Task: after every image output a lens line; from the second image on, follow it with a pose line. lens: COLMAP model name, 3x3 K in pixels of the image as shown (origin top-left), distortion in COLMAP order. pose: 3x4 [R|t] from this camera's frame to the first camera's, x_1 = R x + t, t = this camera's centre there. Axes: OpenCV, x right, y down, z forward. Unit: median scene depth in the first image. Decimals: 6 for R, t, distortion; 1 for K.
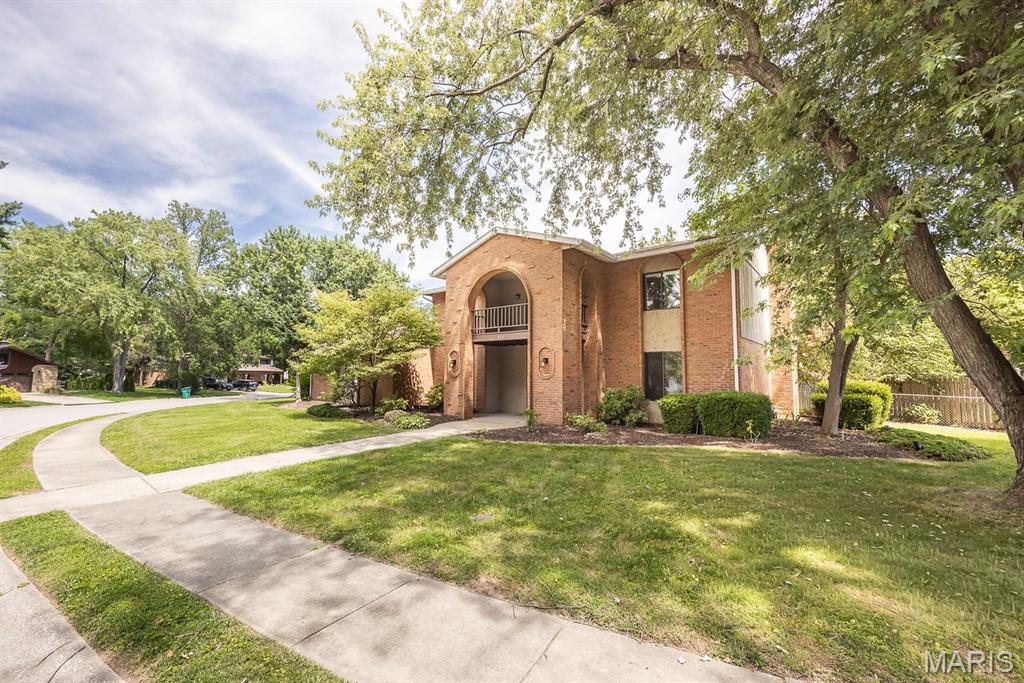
lens RADIAL K [[397.7, 0, 512.0], [0, 397.7, 341.5], [0, 0, 1]] dist [0.000848, 0.000021]
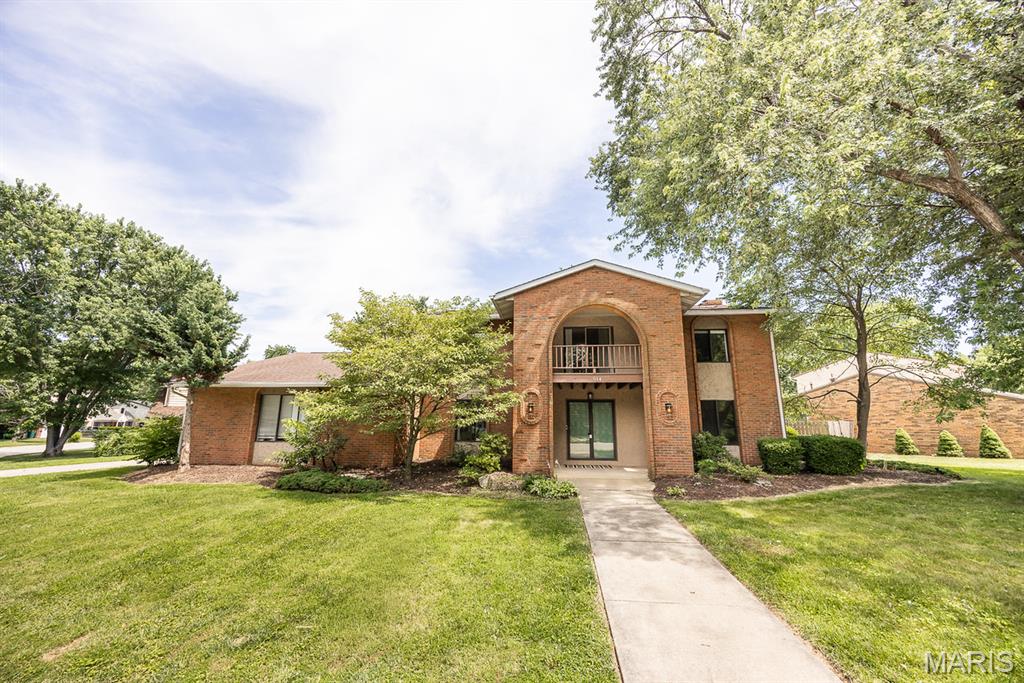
lens RADIAL K [[397.7, 0, 512.0], [0, 397.7, 341.5], [0, 0, 1]] dist [0.000848, 0.000021]
pose [[0.840304, 0.106589, 0.531534, -0.709564], [-0.040495, 0.990082, -0.134525, 0.035466], [-0.540601, 0.091517, 0.836286, 0.364637]]
